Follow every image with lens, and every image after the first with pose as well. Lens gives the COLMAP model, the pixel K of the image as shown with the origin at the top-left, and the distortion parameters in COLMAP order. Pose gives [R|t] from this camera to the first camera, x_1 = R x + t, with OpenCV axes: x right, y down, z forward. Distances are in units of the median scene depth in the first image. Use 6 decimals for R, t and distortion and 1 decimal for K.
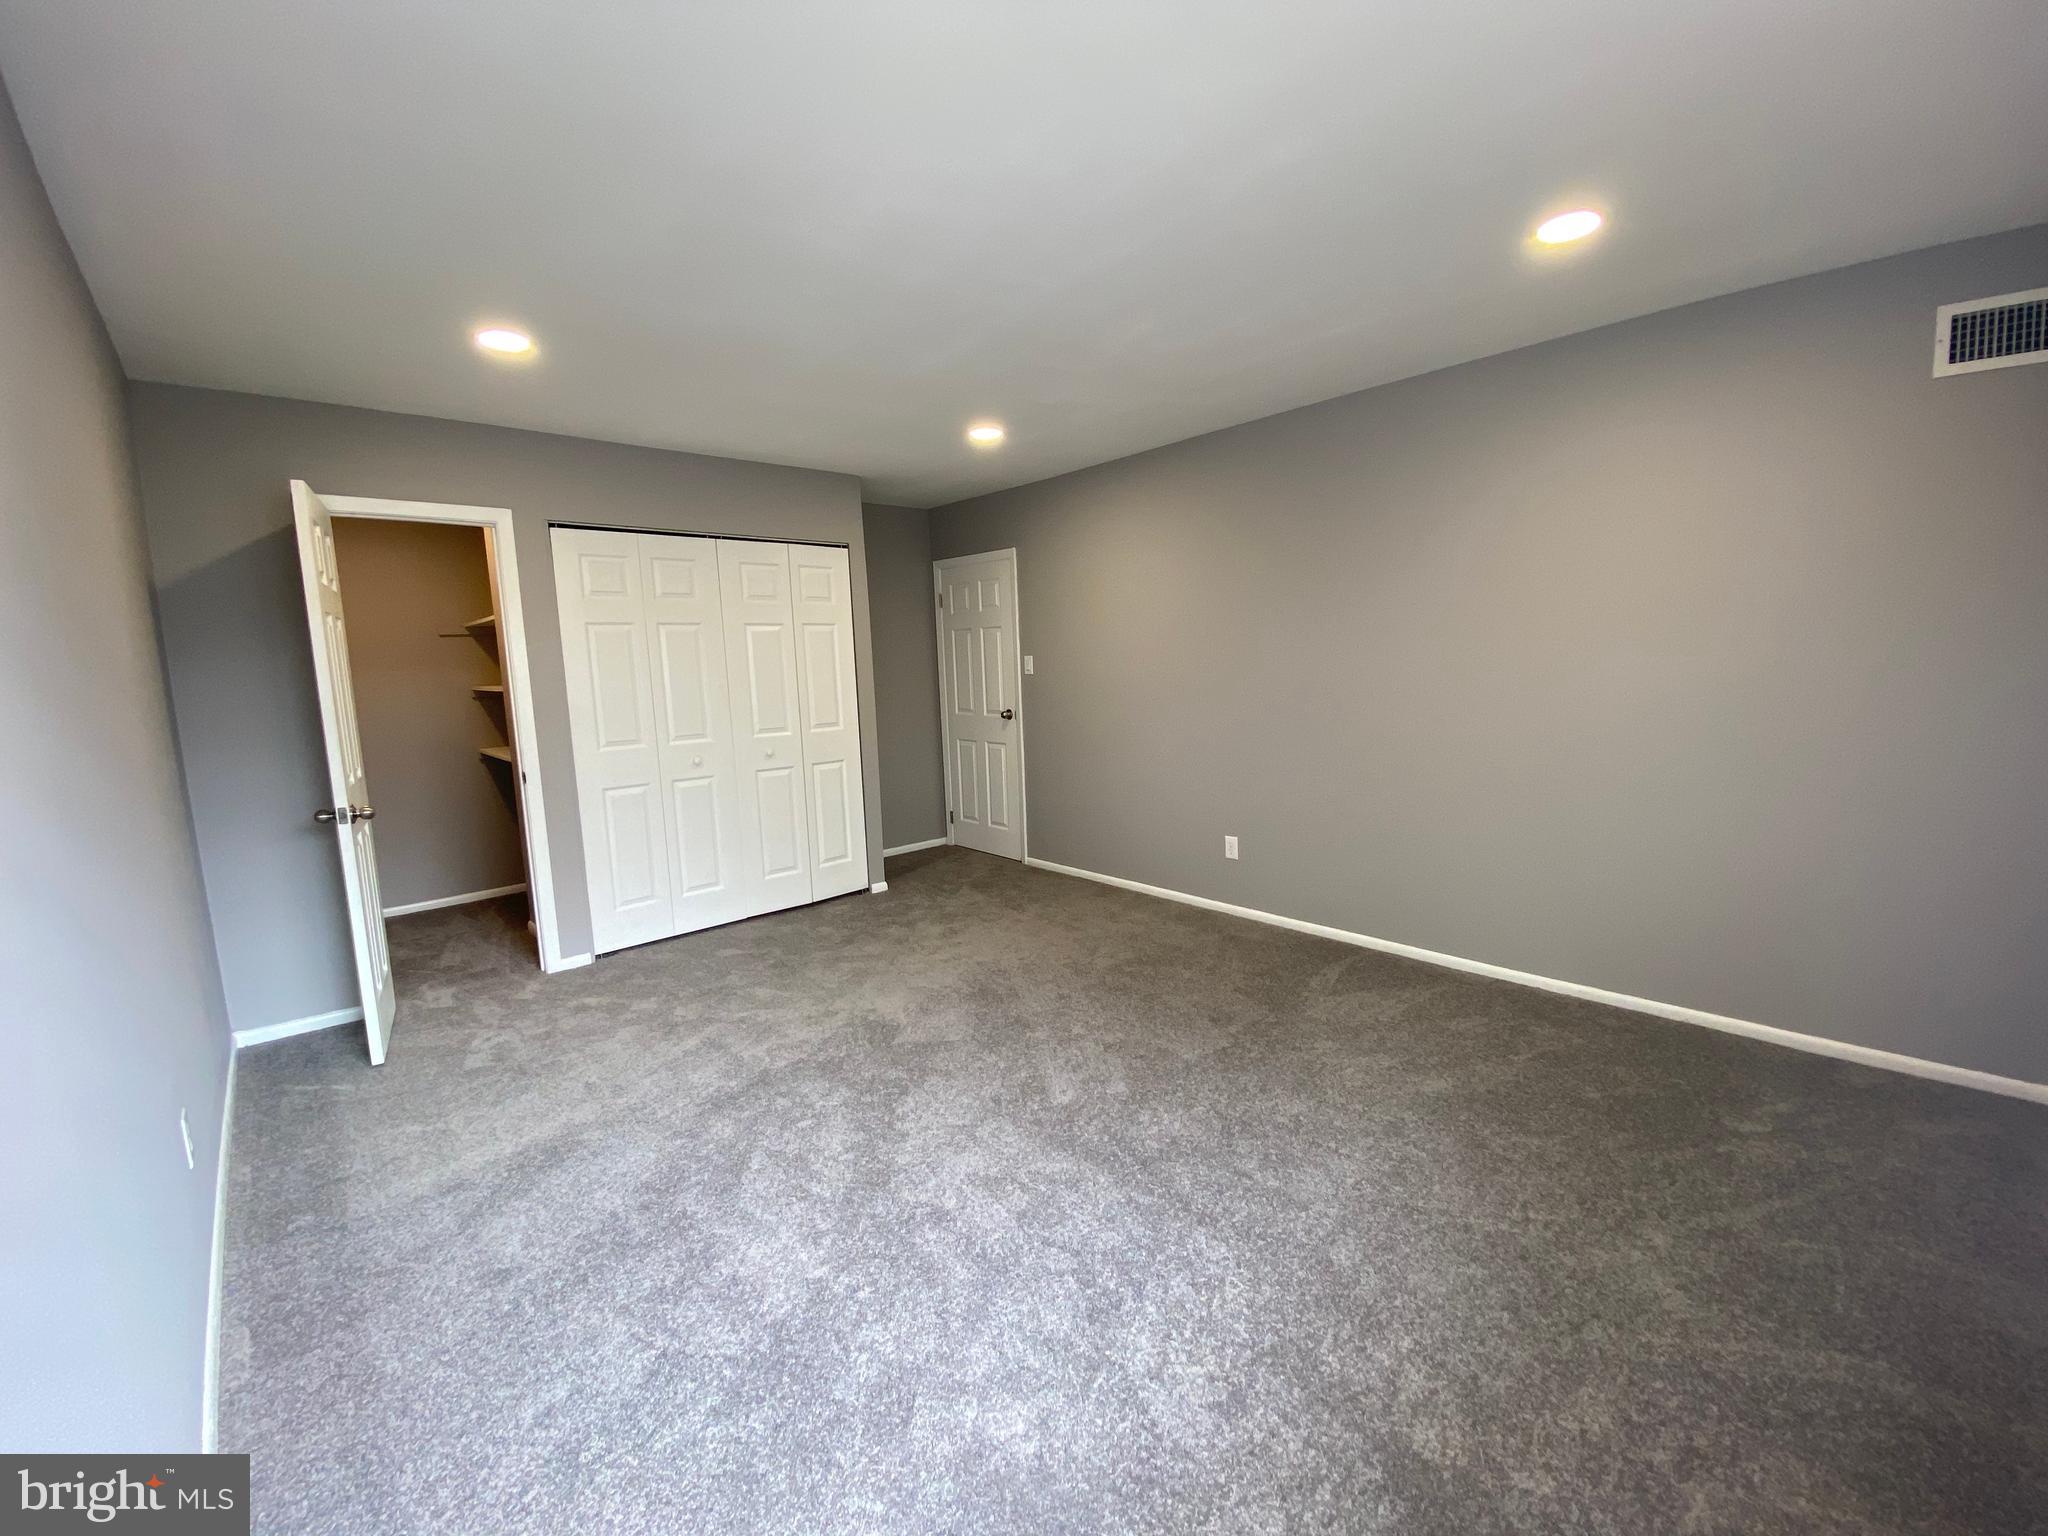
lens RADIAL K [[817.3, 0, 1021.6], [0, 817.3, 767.3], [0, 0, 1]] dist [0.048057, -0.041144]
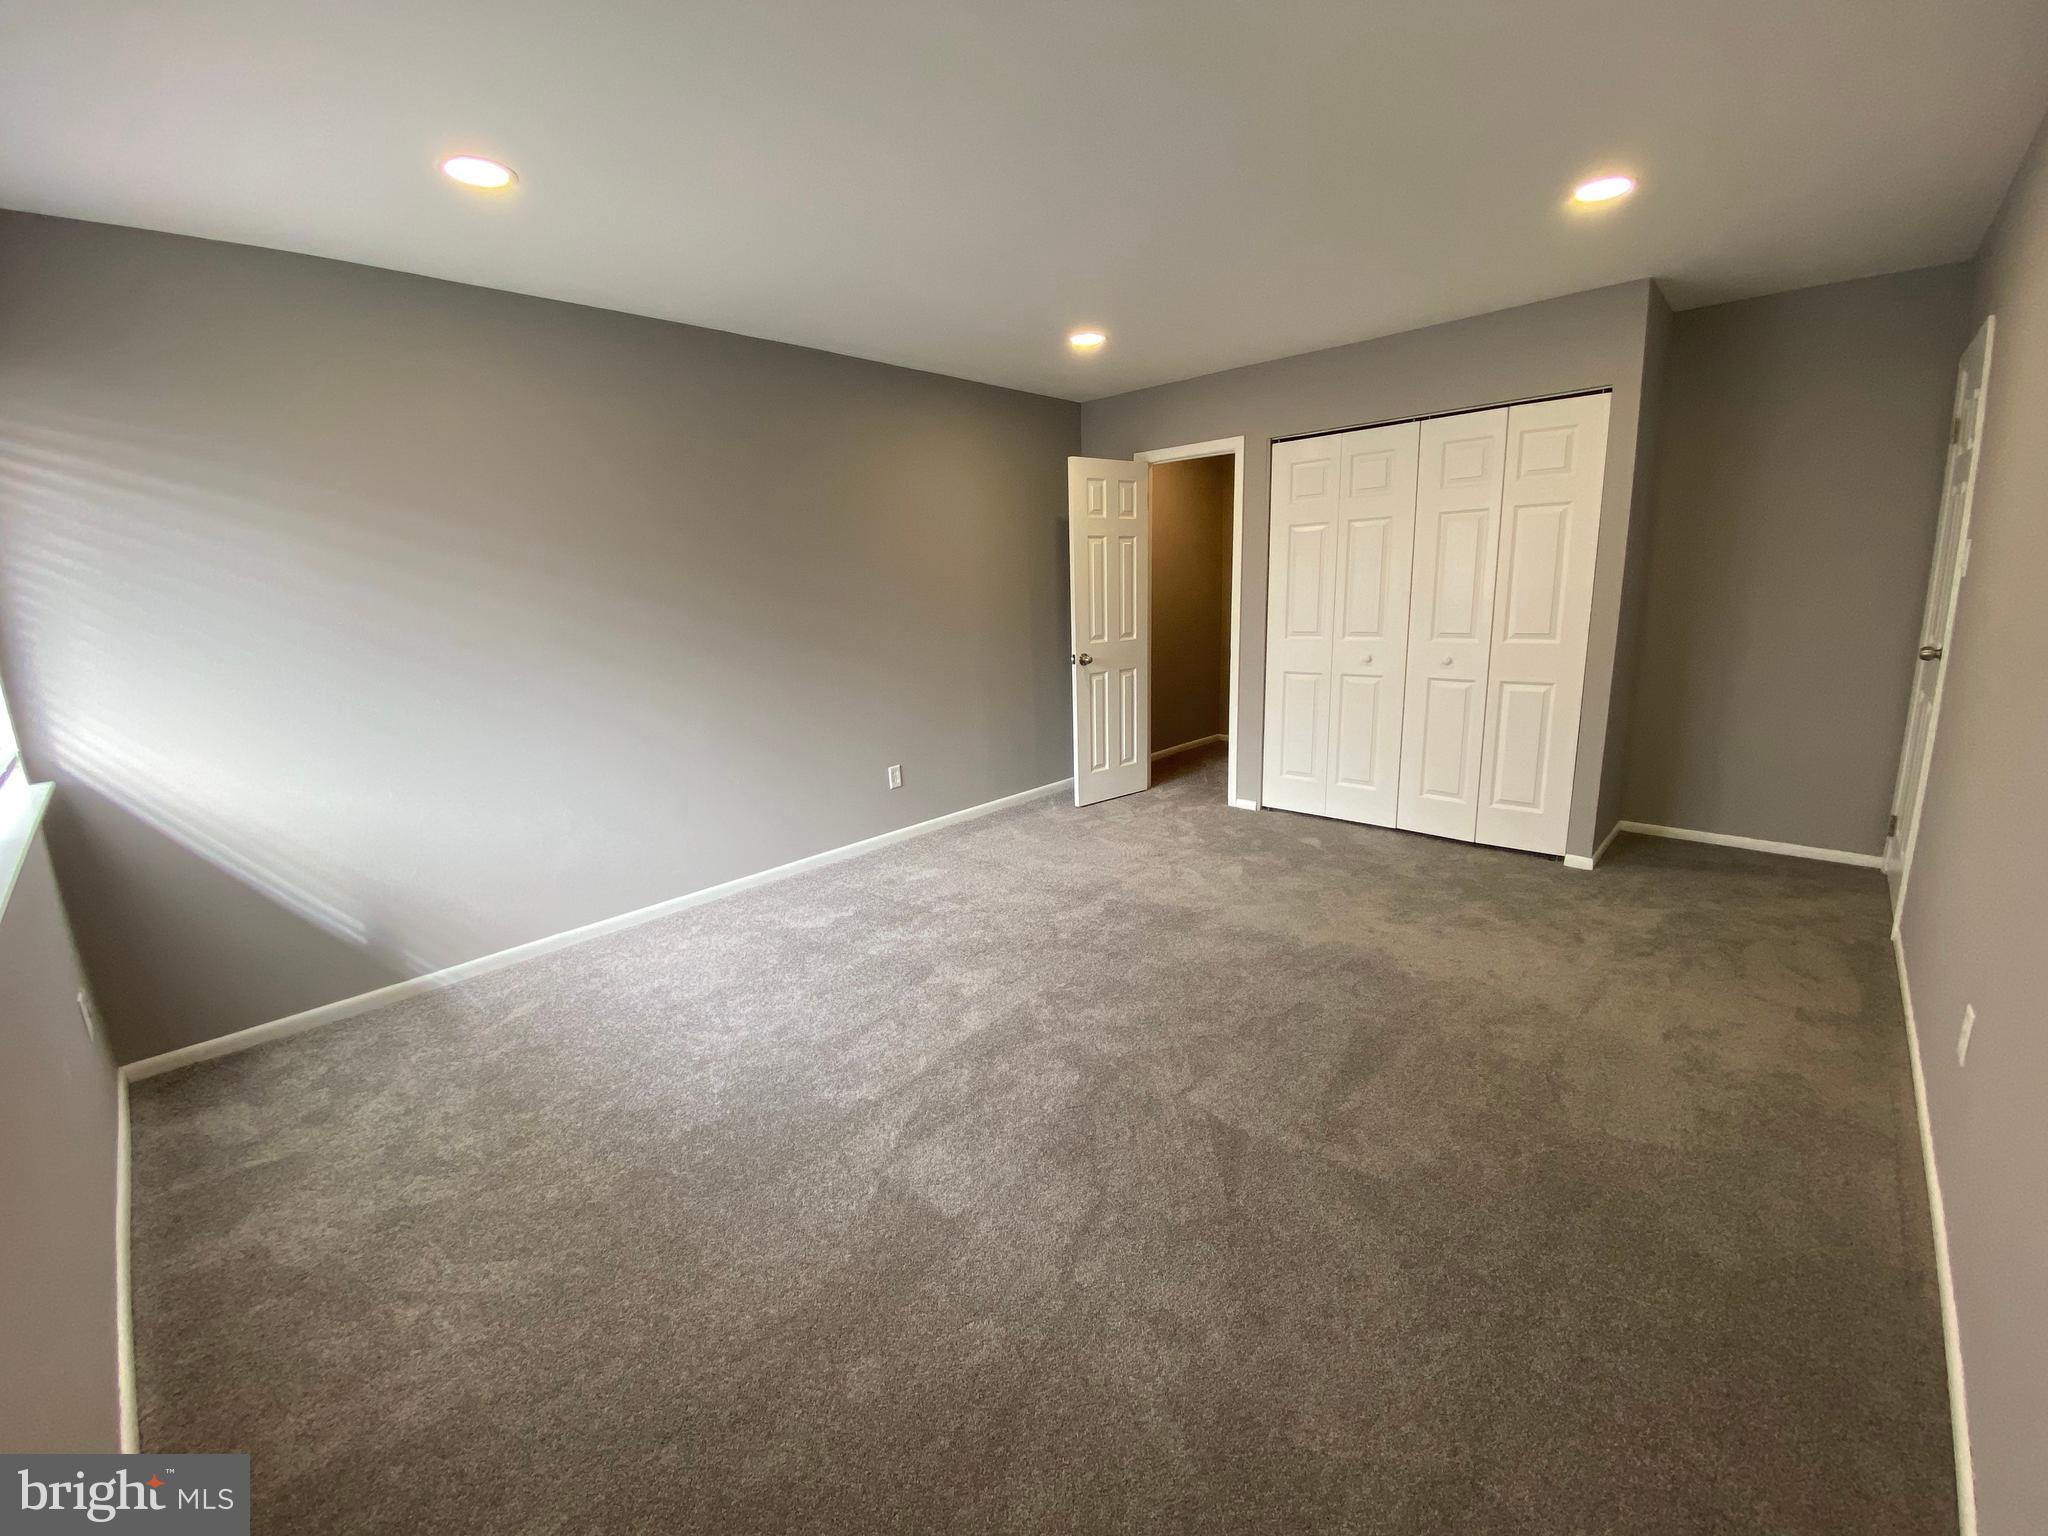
lens RADIAL K [[817.3, 0, 1021.6], [0, 817.3, 767.3], [0, 0, 1]] dist [0.048057, -0.041144]
pose [[0.085562, 0.250752, -0.964263, 0.592854], [-0.095807, 0.965398, 0.242546, -0.085931], [0.991716, 0.071630, 0.106625, 0.497723]]
